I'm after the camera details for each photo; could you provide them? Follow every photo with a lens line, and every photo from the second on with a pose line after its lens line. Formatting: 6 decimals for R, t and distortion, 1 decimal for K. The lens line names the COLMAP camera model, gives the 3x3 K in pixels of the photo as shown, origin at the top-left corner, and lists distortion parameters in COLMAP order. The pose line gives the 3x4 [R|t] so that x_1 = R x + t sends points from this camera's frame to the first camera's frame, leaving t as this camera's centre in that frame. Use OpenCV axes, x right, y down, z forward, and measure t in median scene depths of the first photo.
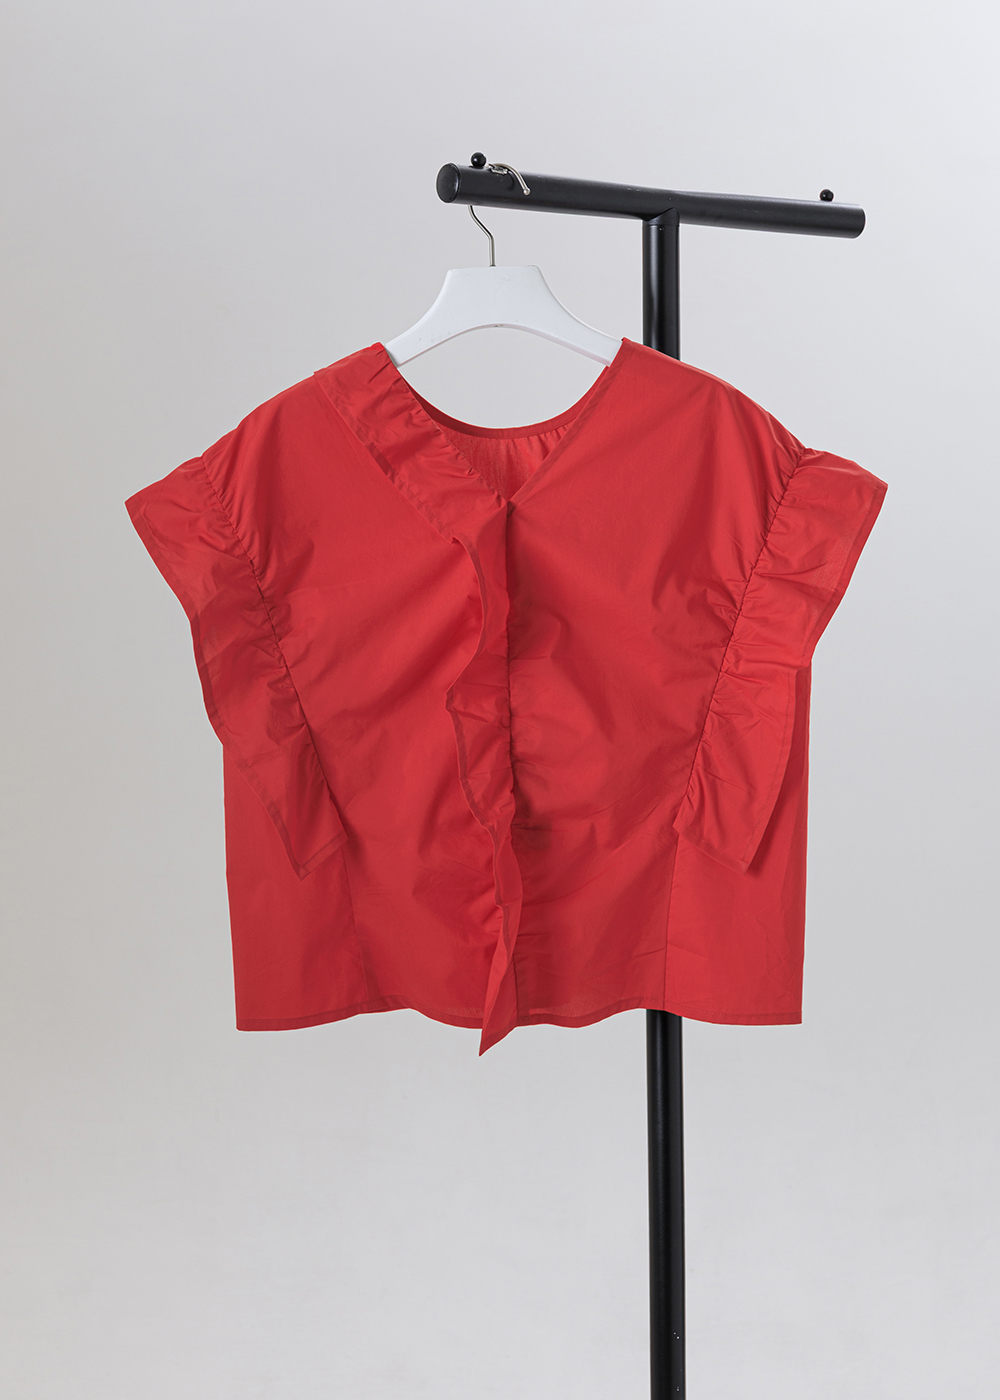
lens RADIAL K [[2675.5, 0, 500.0], [0, 2675.5, 700.0], [0, 0, 1]] dist [-0.084819, -0.219463]
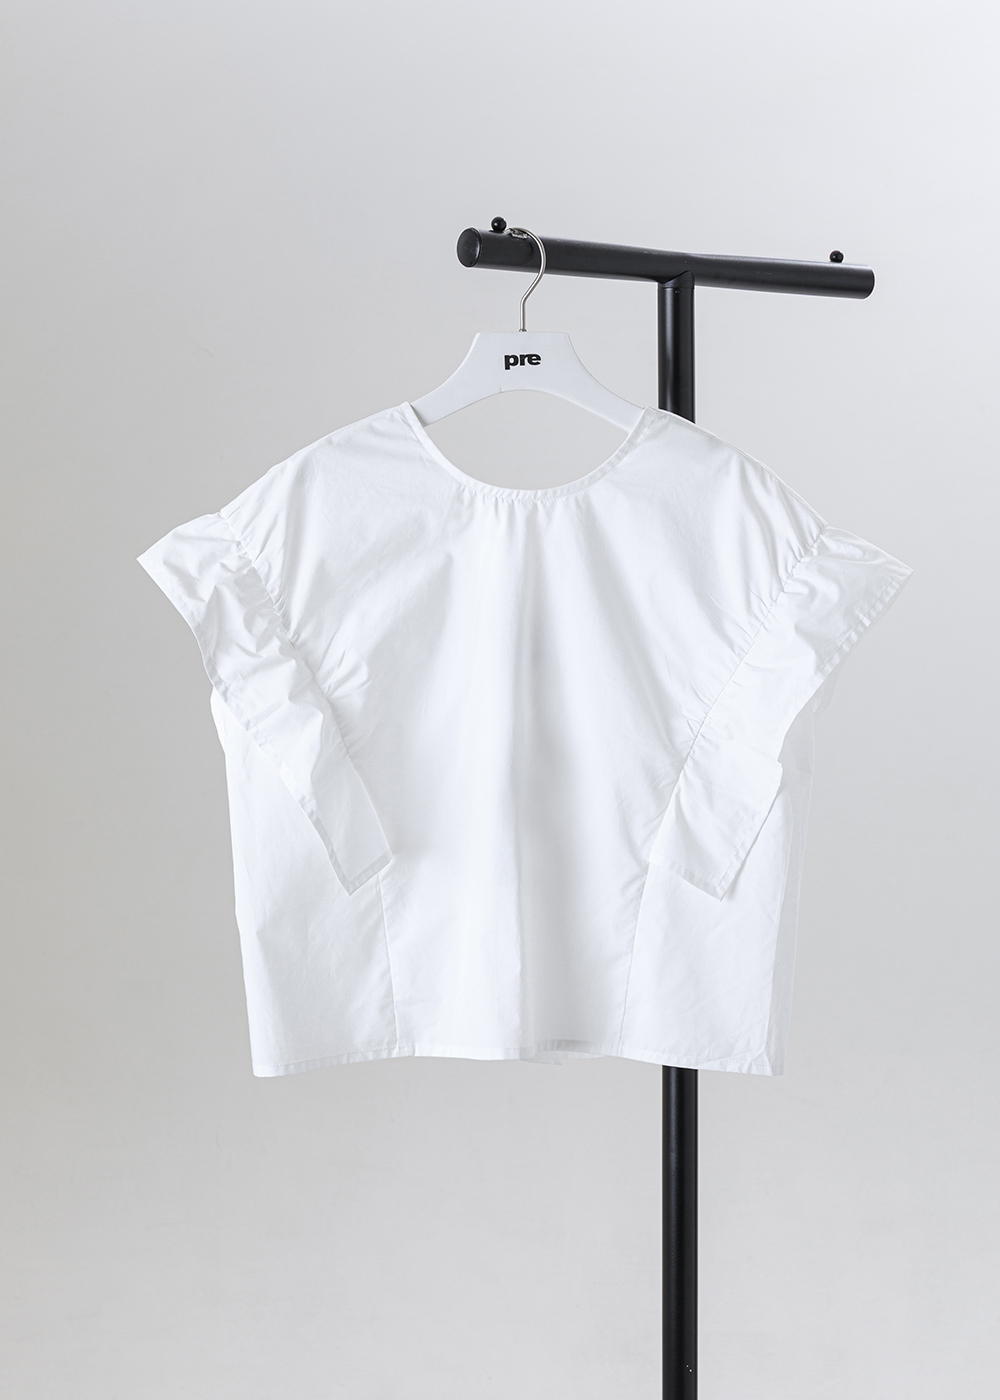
lens RADIAL K [[1966.6, 0, 500.0], [0, 1966.6, 700.0], [0, 0, 1]] dist [-0.005404, -0.056595]
pose [[0.999603, 0.000217, -0.028191, 0.013669], [0.000764, 0.999395, 0.034777, -0.045194], [0.028182, -0.034784, 0.998997, 0.233180]]
